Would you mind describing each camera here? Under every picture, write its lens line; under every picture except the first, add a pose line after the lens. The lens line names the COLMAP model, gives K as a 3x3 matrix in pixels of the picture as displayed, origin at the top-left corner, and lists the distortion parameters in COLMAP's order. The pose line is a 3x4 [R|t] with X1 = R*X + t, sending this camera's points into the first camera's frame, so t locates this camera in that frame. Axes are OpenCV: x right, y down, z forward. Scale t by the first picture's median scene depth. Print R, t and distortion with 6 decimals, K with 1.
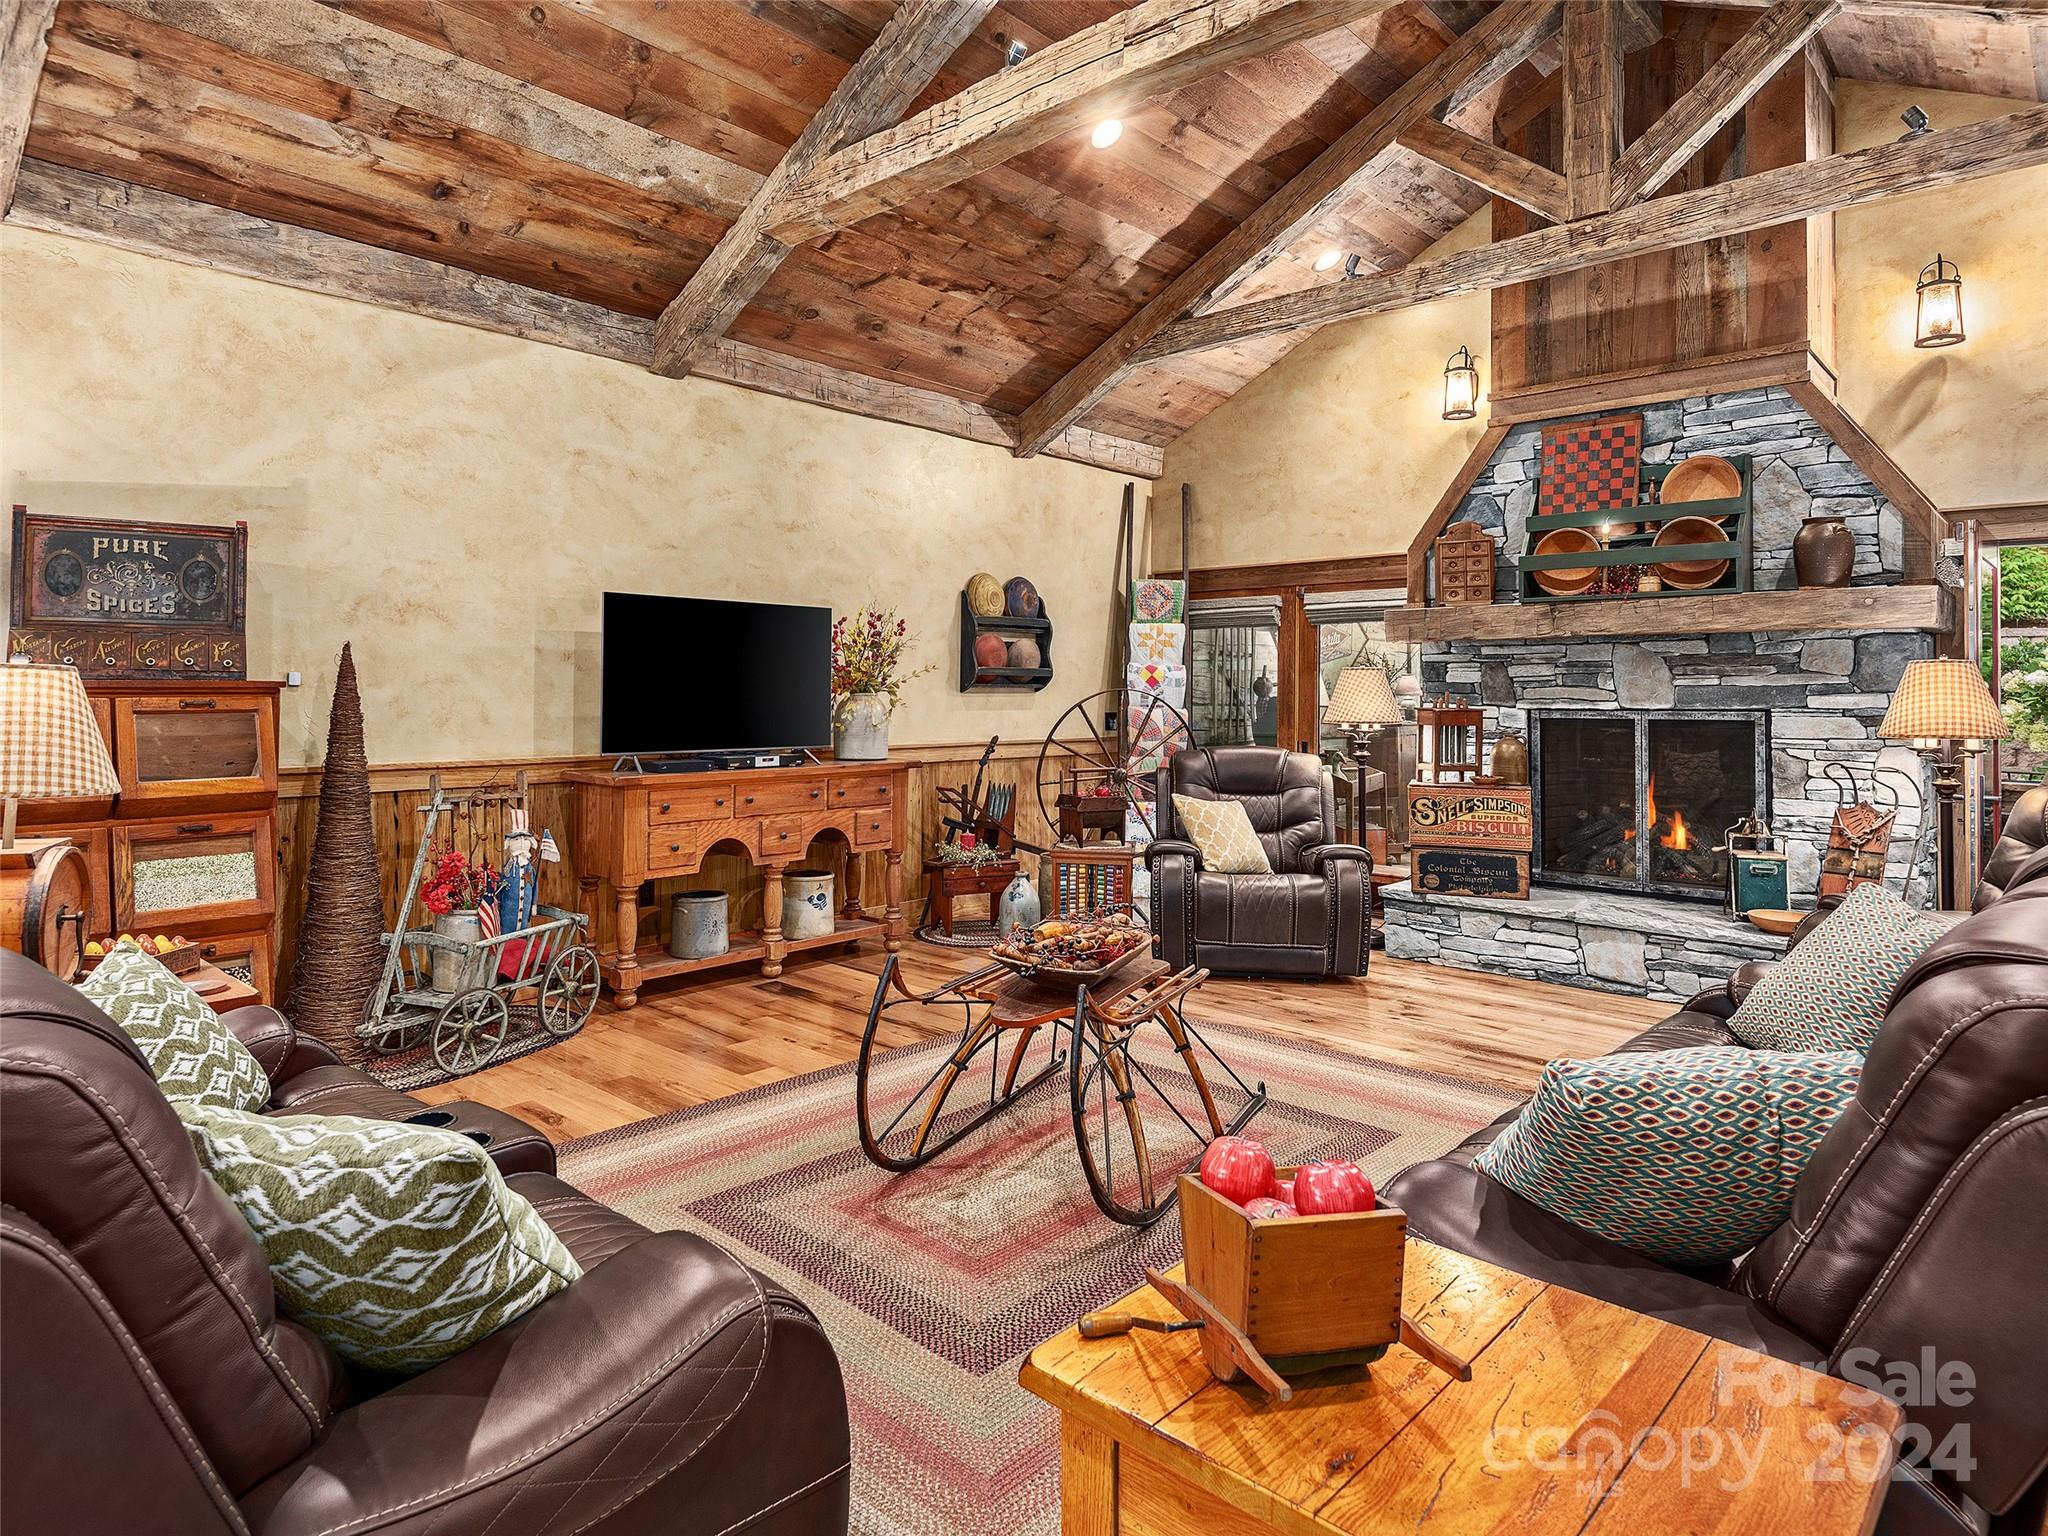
lens RADIAL K [[1196.7, 0, 1026.6], [0, 1196.7, 681.5], [0, 0, 1]] dist [0.046192, -0.040548]
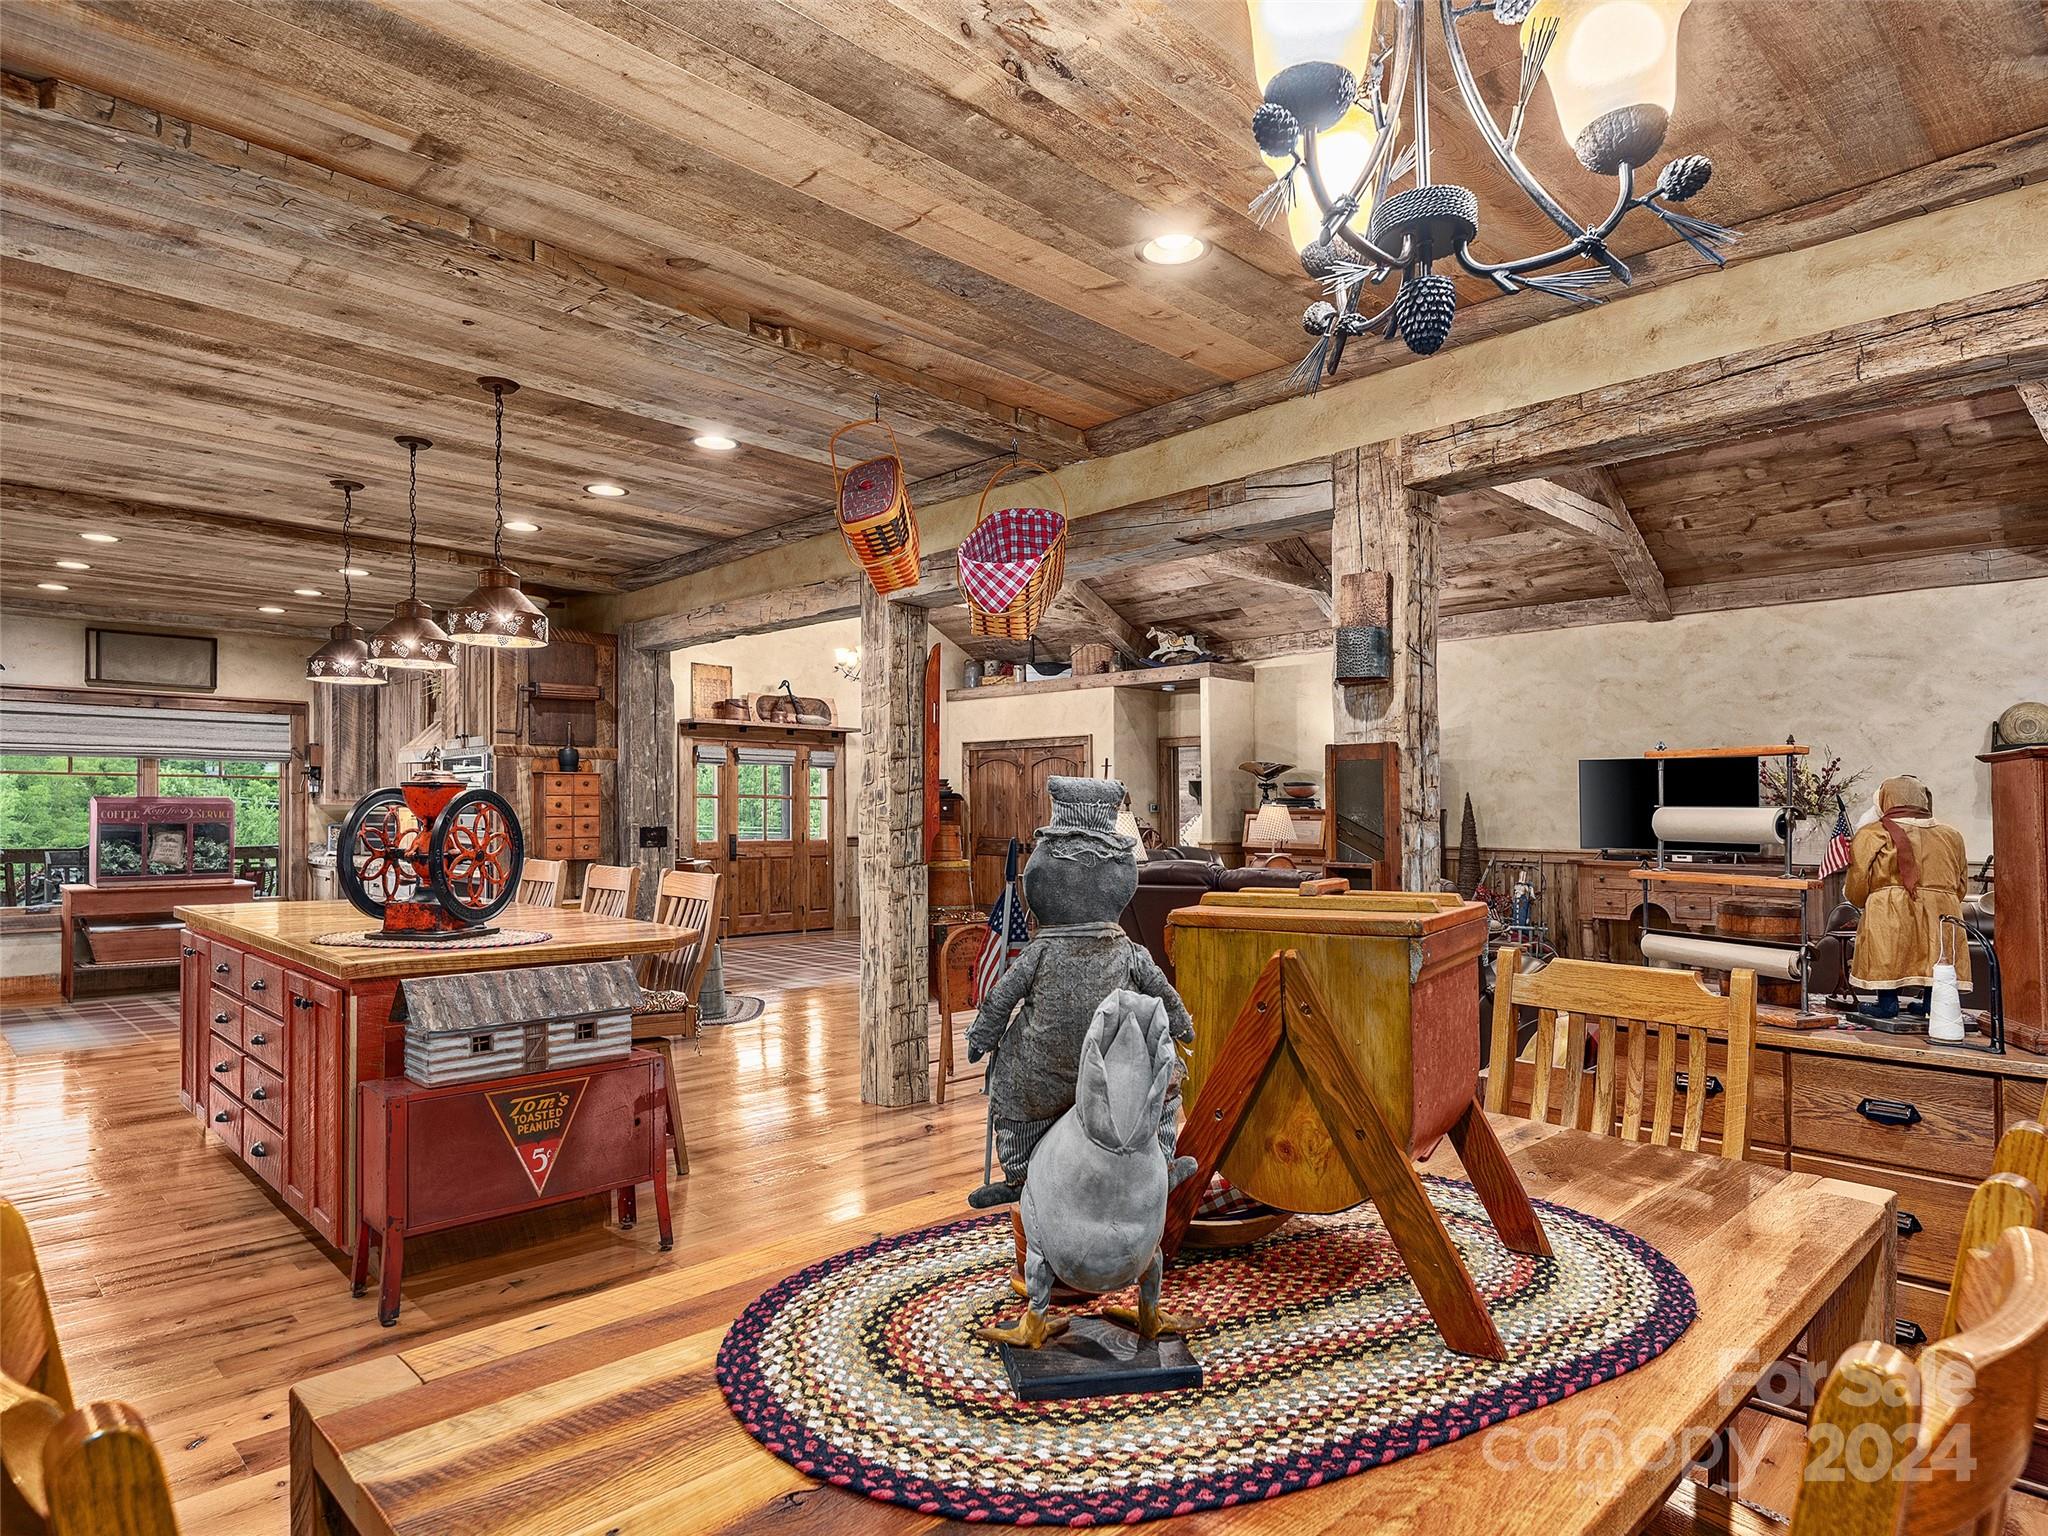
lens RADIAL K [[1175.4, 0, 1024.6], [0, 1175.4, 776.9], [0, 0, 1]] dist [0.014840, -0.000966]
pose [[-0.053769, -0.036339, -0.997892, 1.507147], [0.004224, 0.999320, -0.036618, 0.014397], [0.998544, -0.006184, -0.053579, 0.249485]]
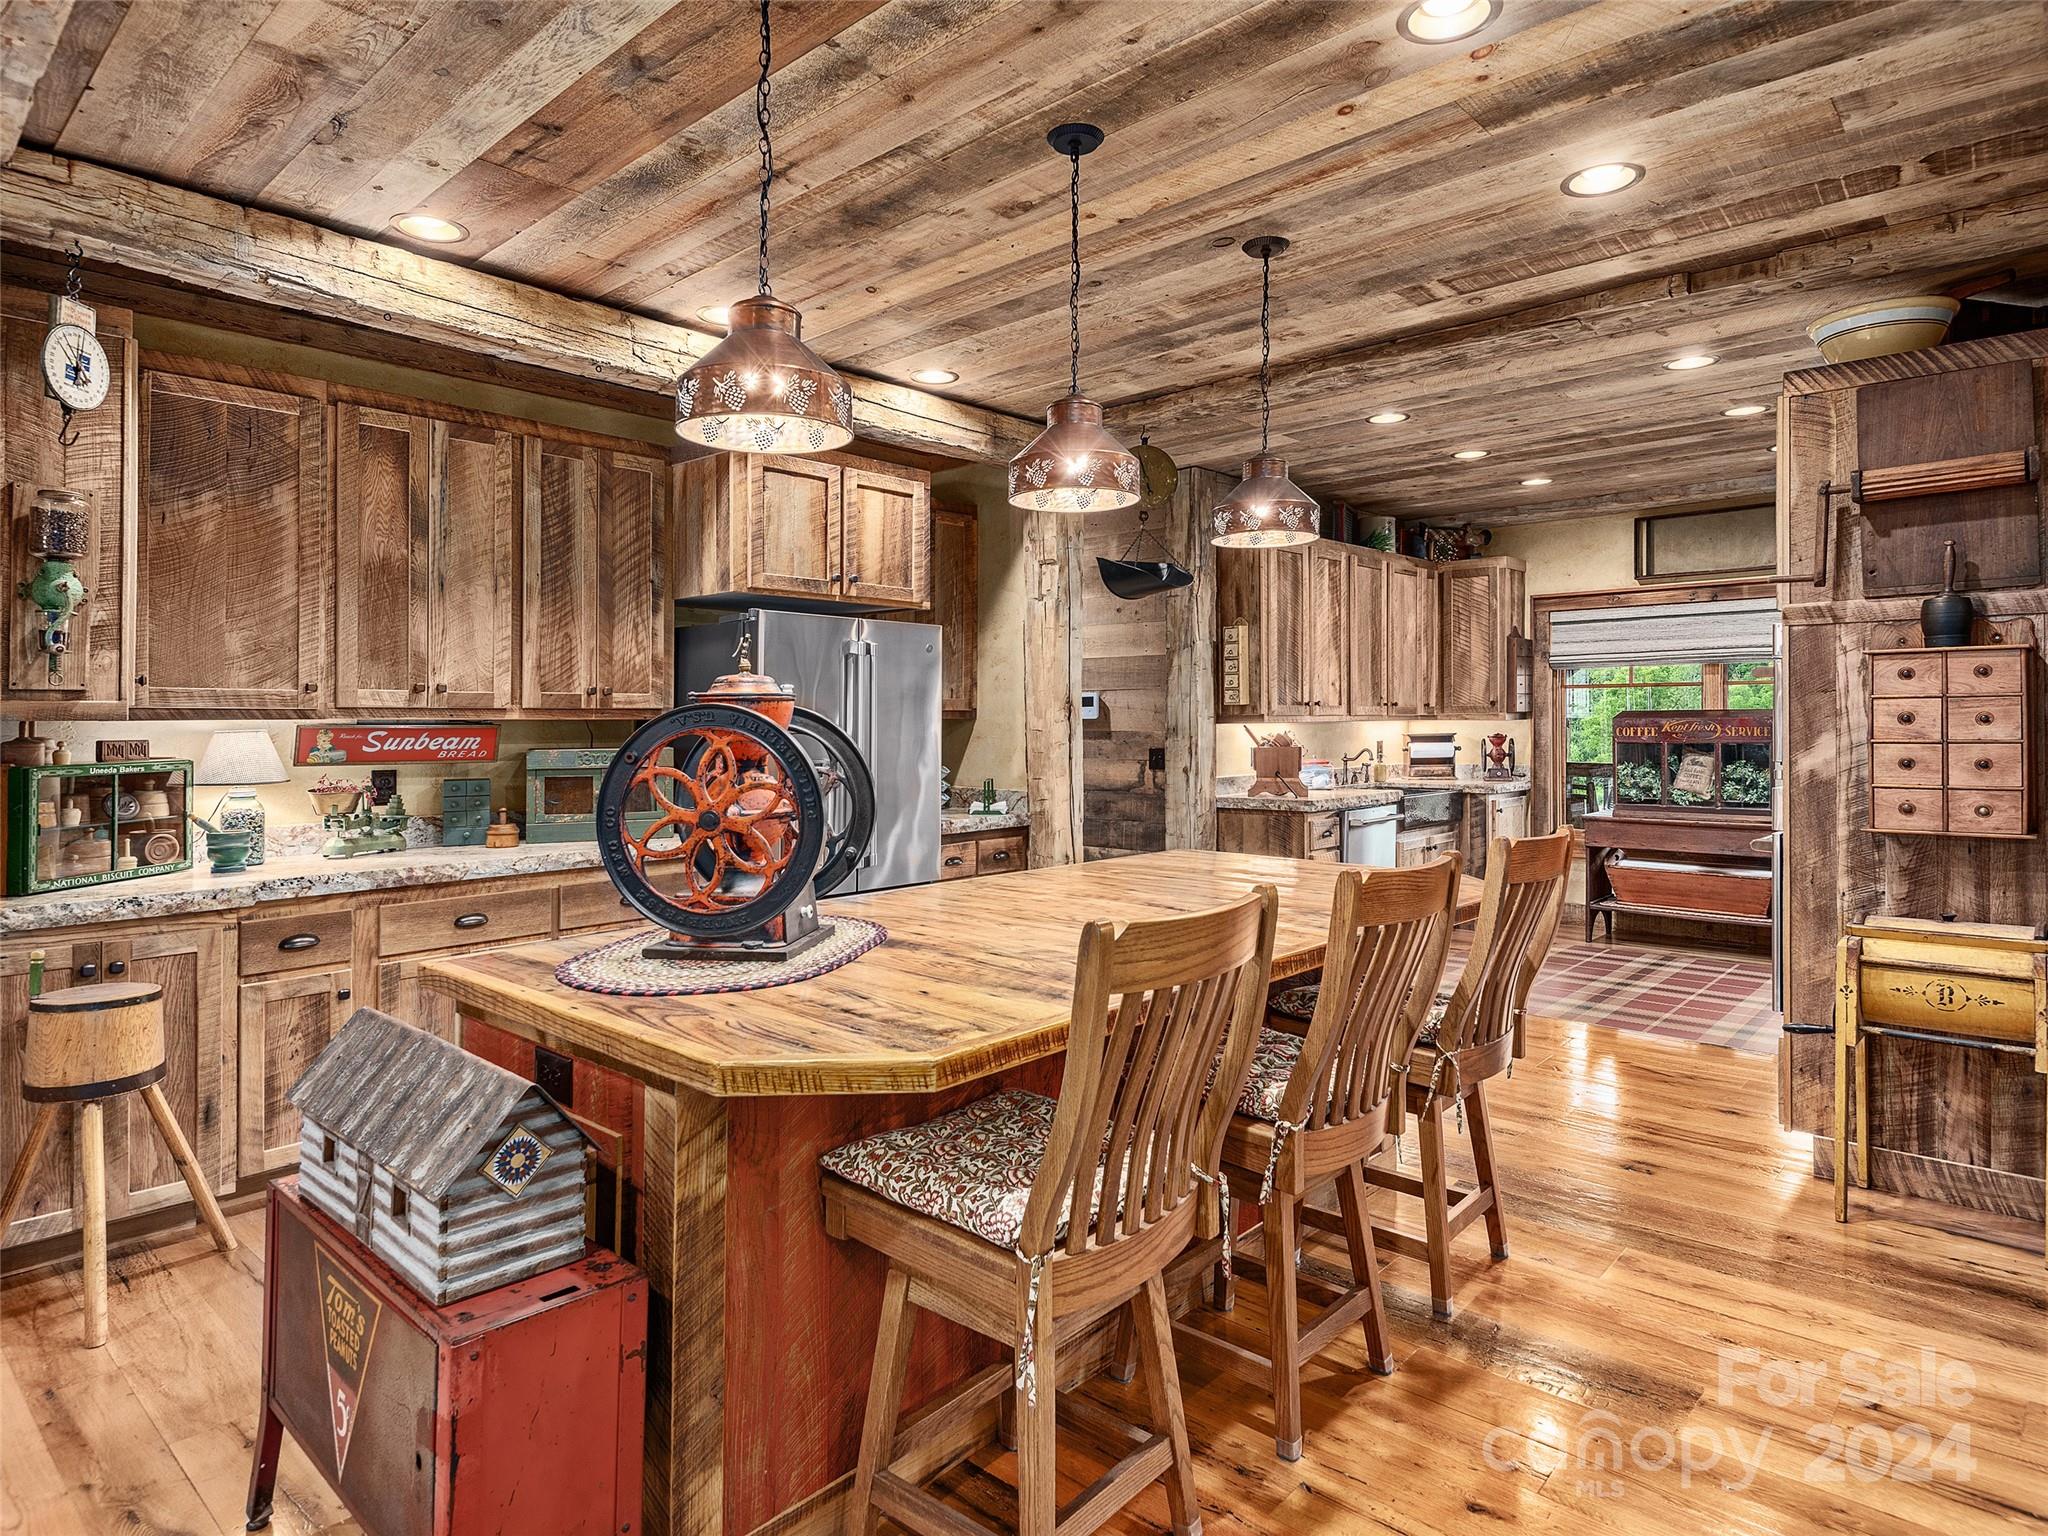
lens RADIAL K [[1166.5, 0, 1020.4], [0, 1166.5, 717.3], [0, 0, 1]] dist [0.021450, -0.028977]
pose [[-0.999985, 0.000103, -0.005499, 0.679756], [0.000179, 0.999905, -0.013806, 0.002981], [0.005497, -0.013807, -0.999890, 0.282386]]
